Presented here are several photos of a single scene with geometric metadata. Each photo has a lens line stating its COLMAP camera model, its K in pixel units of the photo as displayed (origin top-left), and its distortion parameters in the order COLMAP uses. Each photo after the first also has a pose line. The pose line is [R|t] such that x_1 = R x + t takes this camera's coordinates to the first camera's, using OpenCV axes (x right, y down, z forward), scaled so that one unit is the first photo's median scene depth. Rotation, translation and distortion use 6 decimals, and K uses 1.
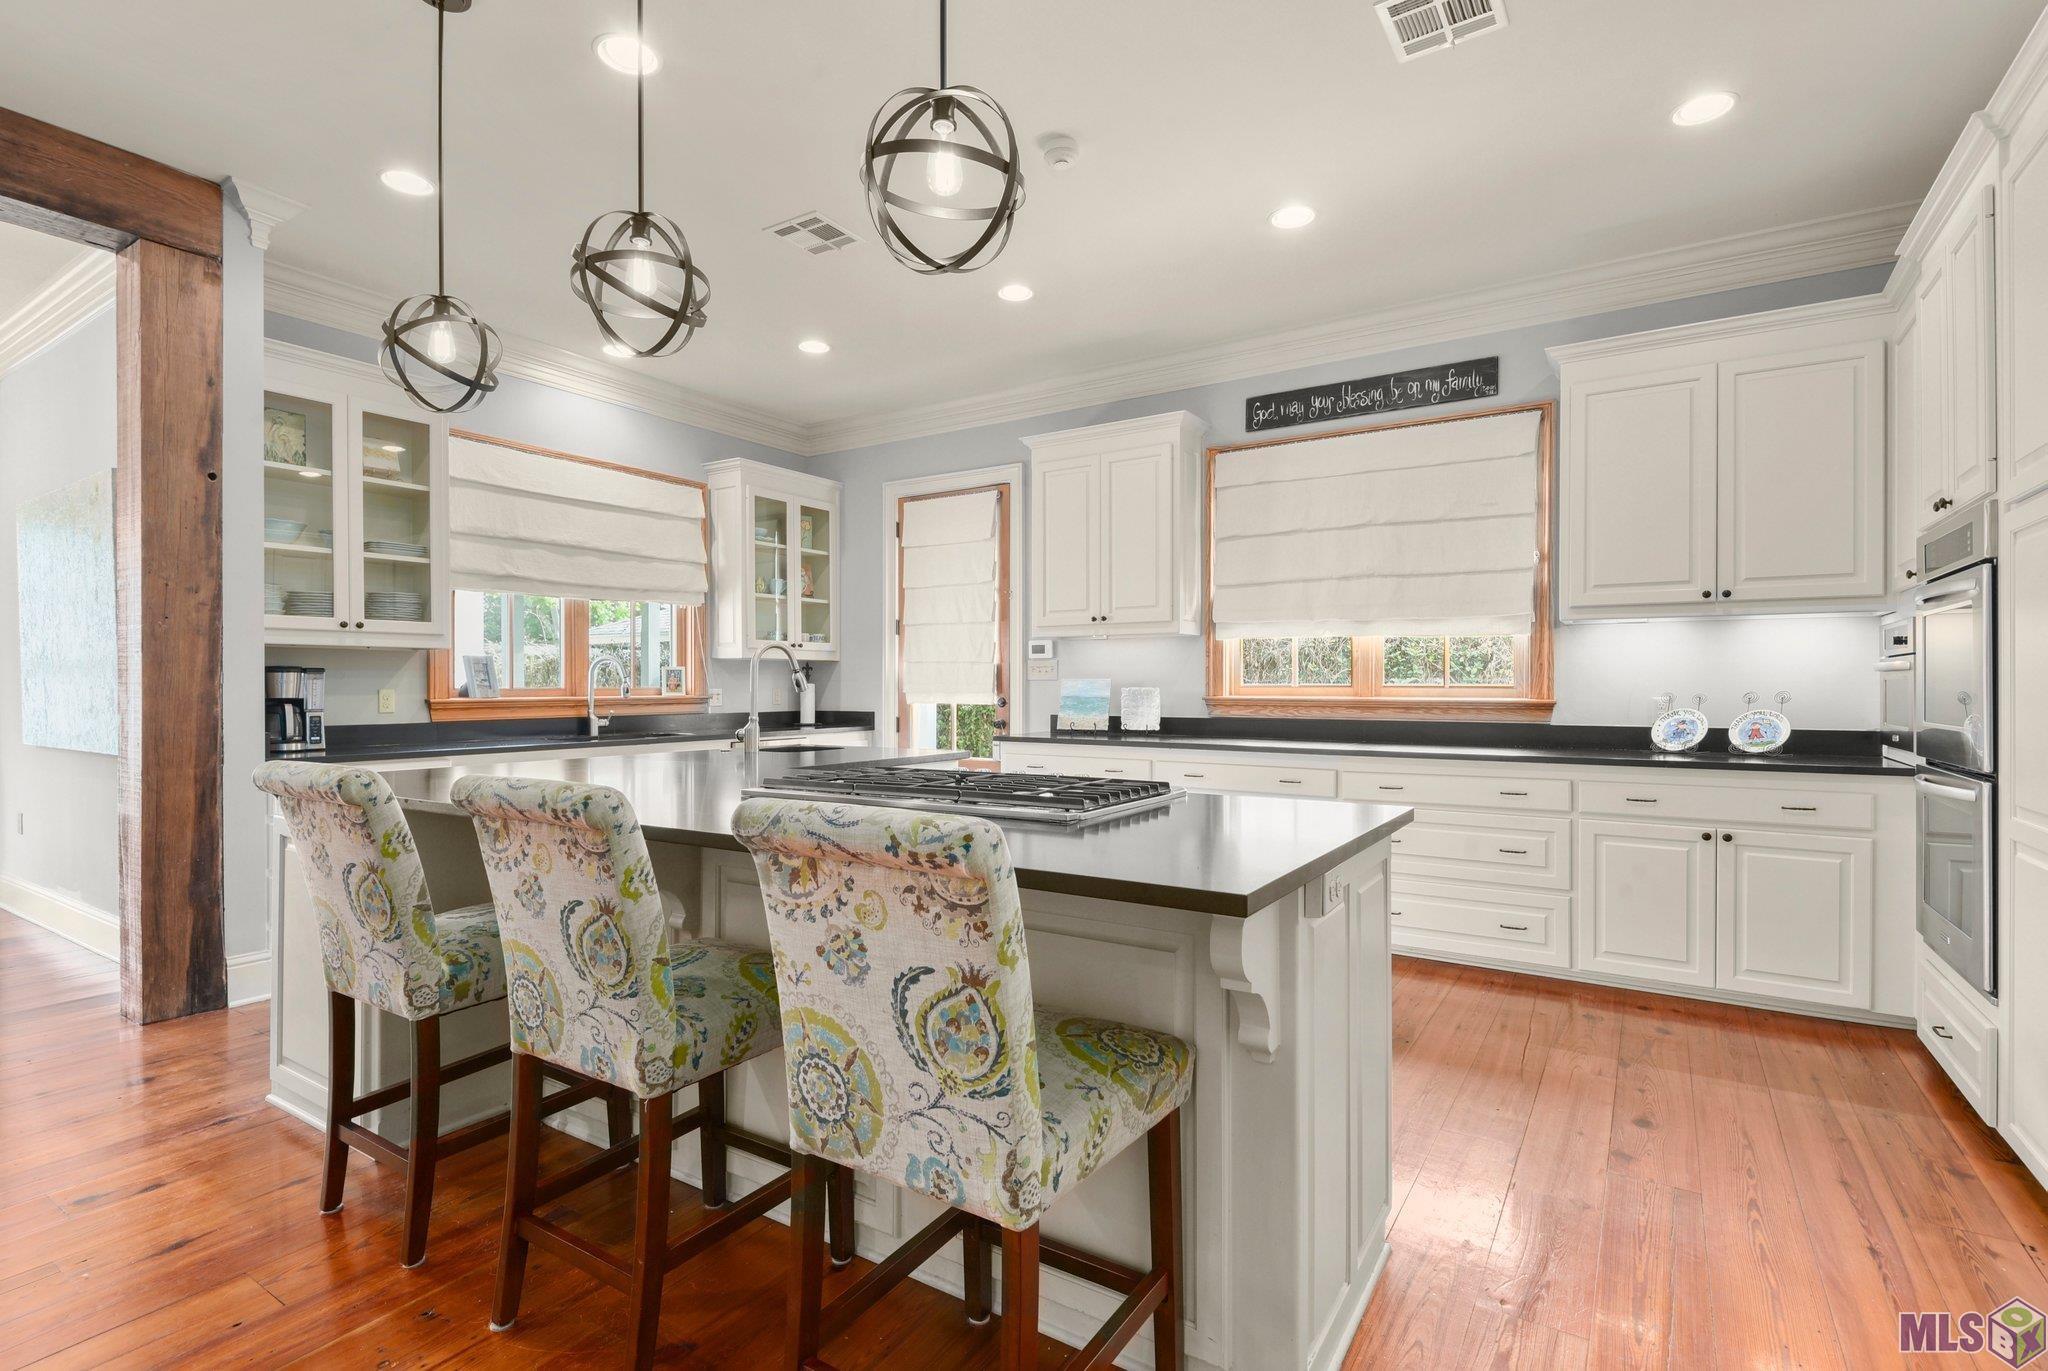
lens RADIAL K [[964.6, 0, 1018.1], [0, 964.6, 685.1], [0, 0, 1]] dist [0.031226, -0.033138]
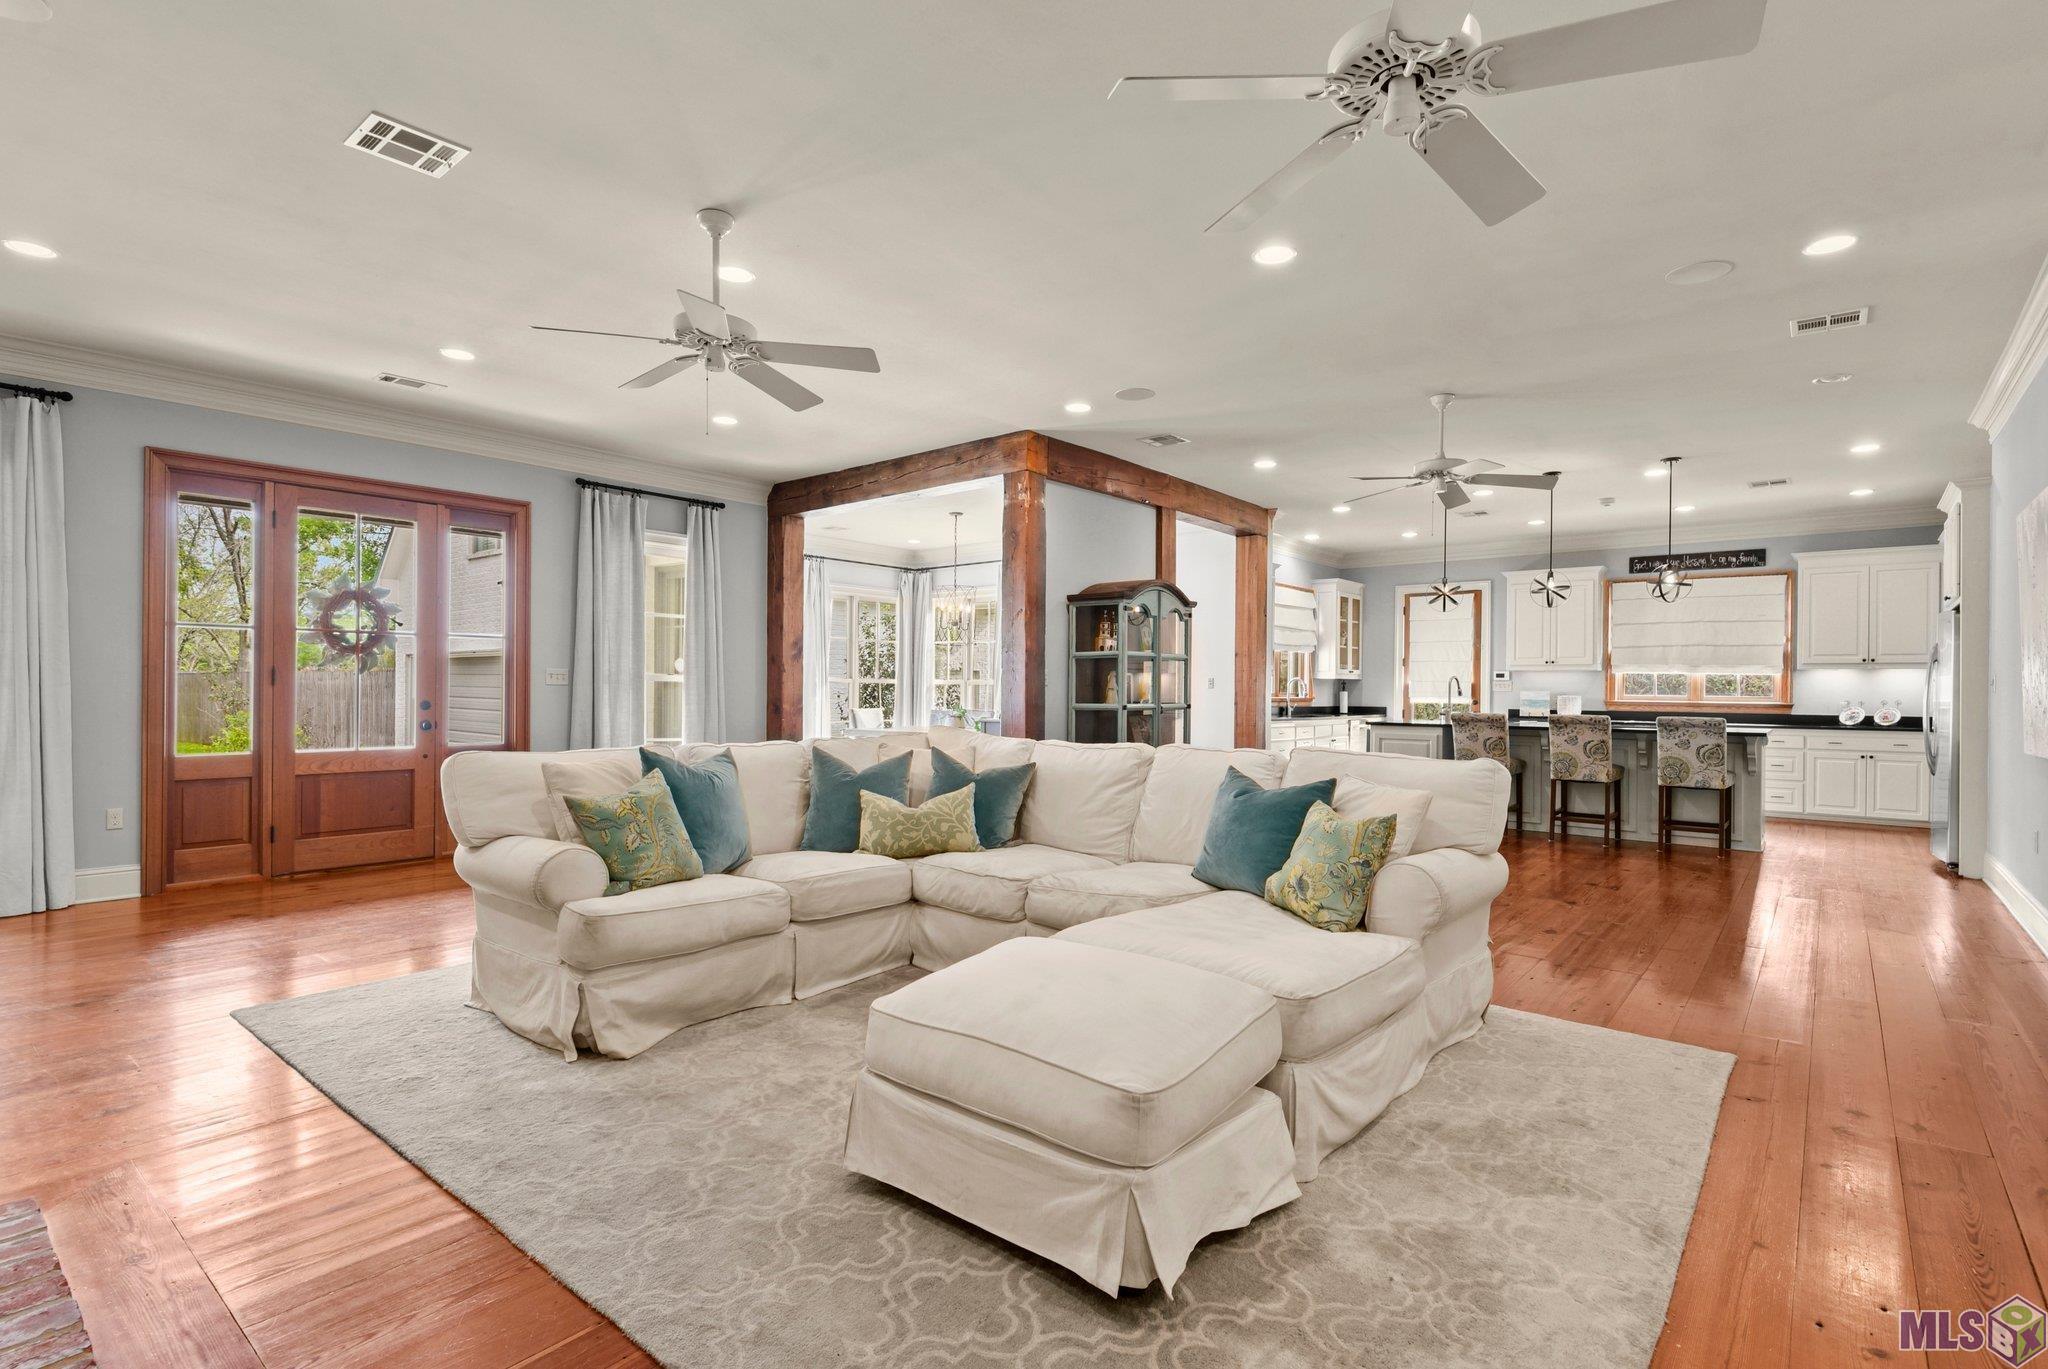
lens RADIAL K [[964.6, 0, 1018.1], [0, 964.6, 684.1], [0, 0, 1]] dist [0.031226, -0.033138]
pose [[0.992386, 0.009017, -0.122837, -0.905602], [-0.009642, 0.999943, -0.004495, -0.001891], [0.122789, 0.005646, 0.992417, -1.379702]]
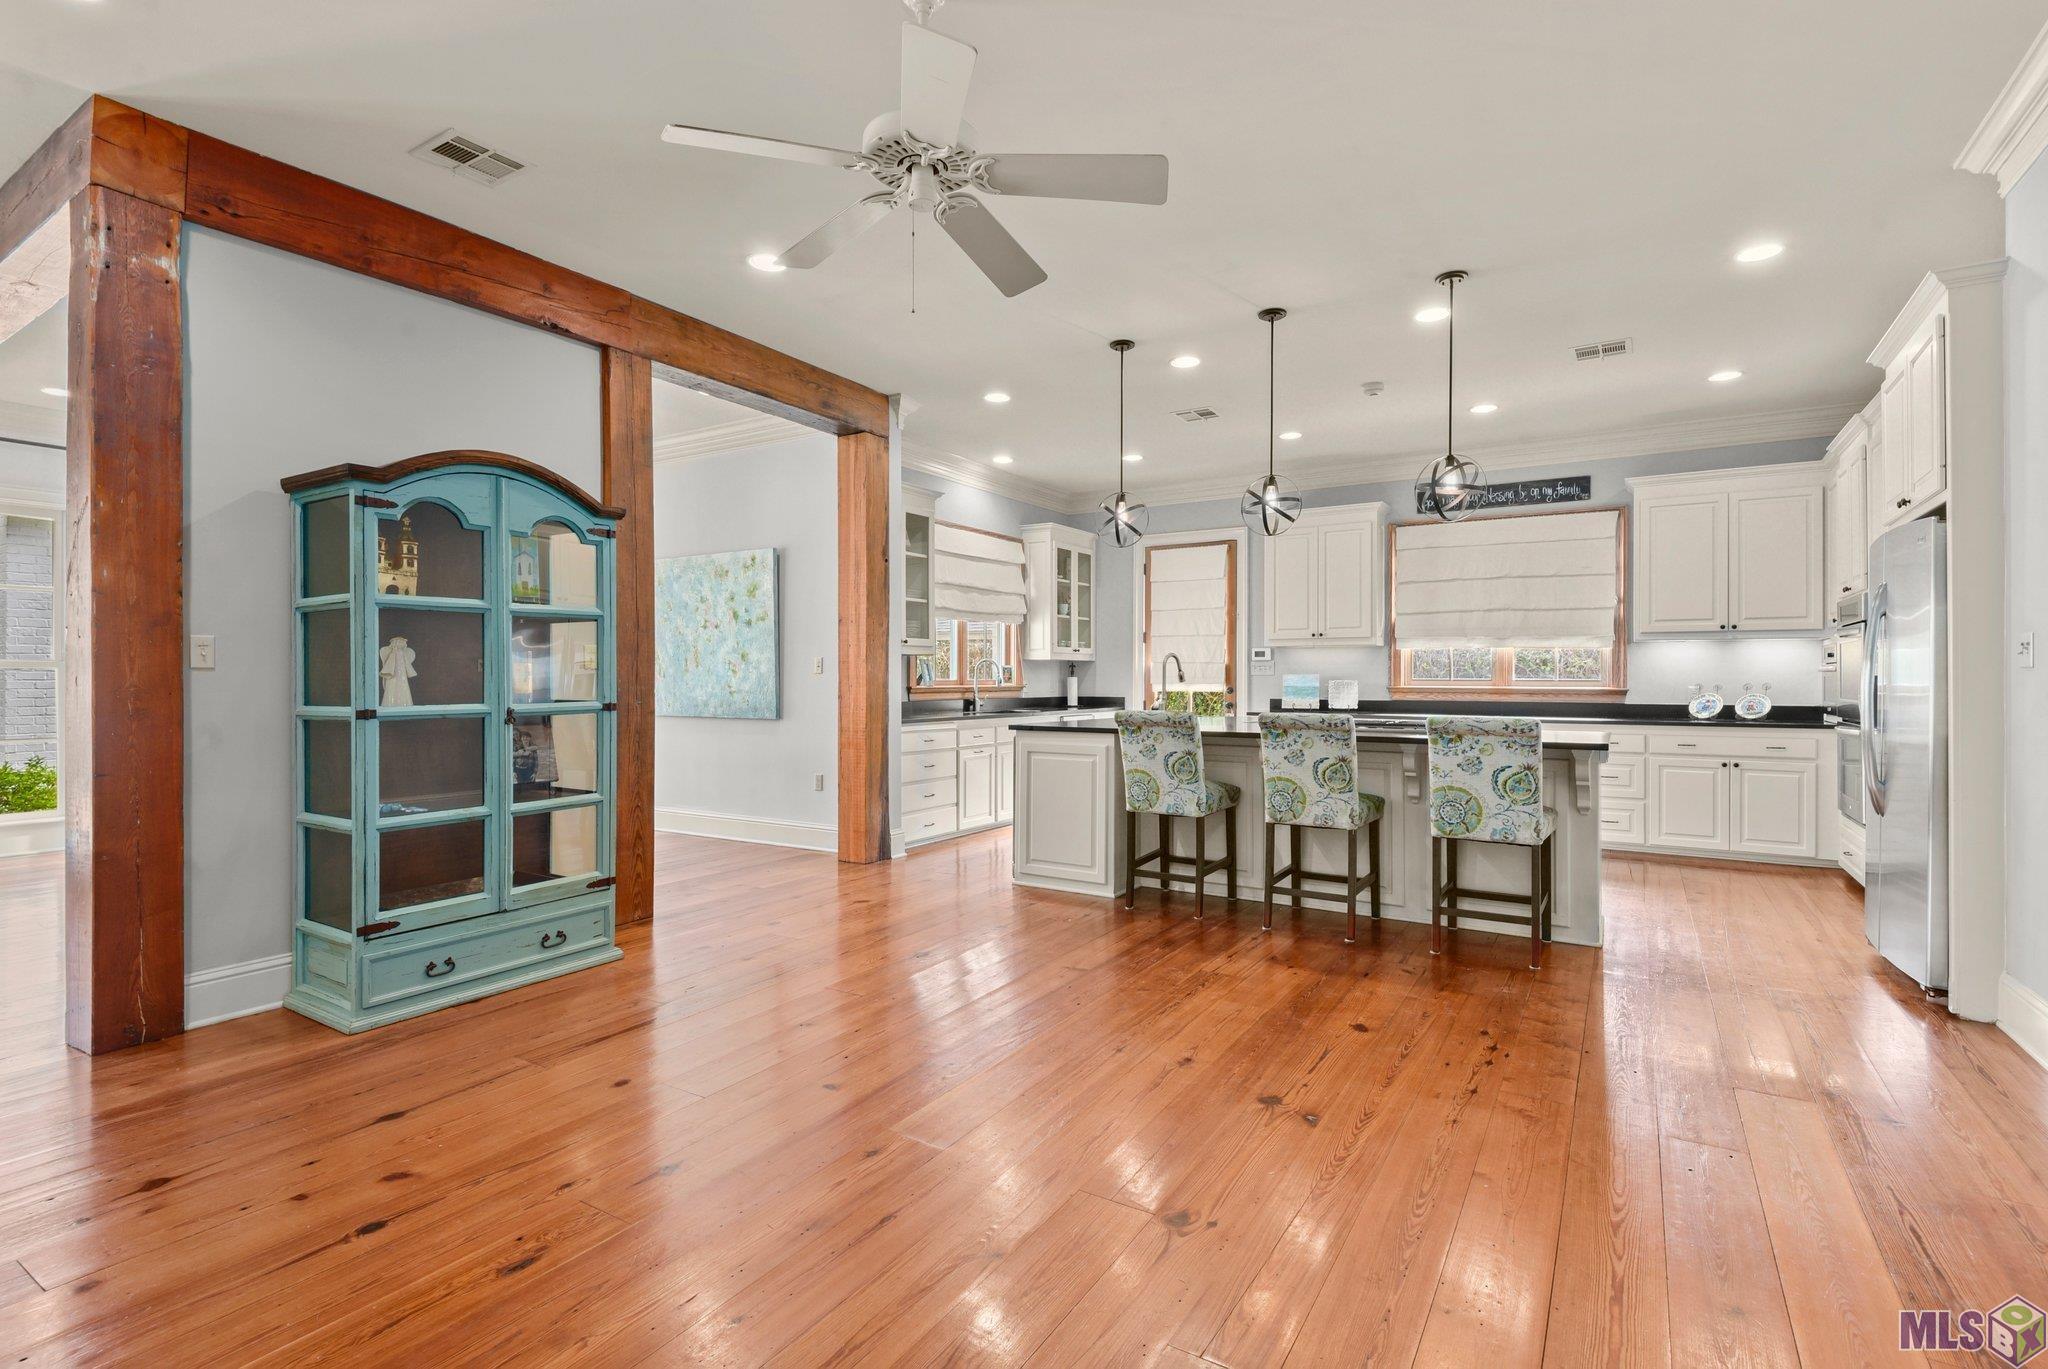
lens RADIAL K [[955.8, 0, 1008.1], [0, 955.8, 674.5], [0, 0, 1]] dist [0.028033, -0.032730]
pose [[0.999997, 0.002065, 0.001094, -0.462324], [-0.002061, 0.999991, -0.003627, -0.000371], [-0.001101, 0.003625, 0.999993, -0.579498]]
